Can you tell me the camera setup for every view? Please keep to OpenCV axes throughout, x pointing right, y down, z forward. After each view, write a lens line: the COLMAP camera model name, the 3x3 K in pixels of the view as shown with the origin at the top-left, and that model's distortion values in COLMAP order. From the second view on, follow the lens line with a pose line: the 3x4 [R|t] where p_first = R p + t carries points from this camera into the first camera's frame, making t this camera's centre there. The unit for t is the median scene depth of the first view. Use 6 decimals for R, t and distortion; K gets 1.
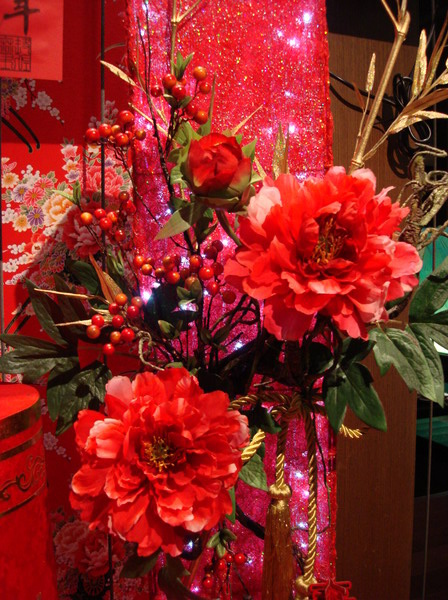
lens RADIAL K [[661.8, 0, 224.0], [0, 661.8, 300.0], [0, 0, 1]] dist [-0.097839, -0.007284]
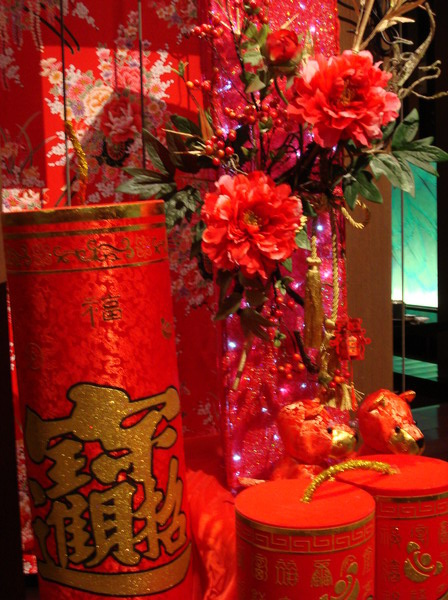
lens RADIAL K [[838.2, 0, 224.0], [0, 838.2, 300.0], [0, 0, 1]] dist [-0.023090, -0.180458]
pose [[0.993640, -0.033092, 0.107627, -0.367666], [0.029450, 0.998944, 0.035261, 0.325435], [-0.108681, -0.031867, 0.993566, -1.025863]]
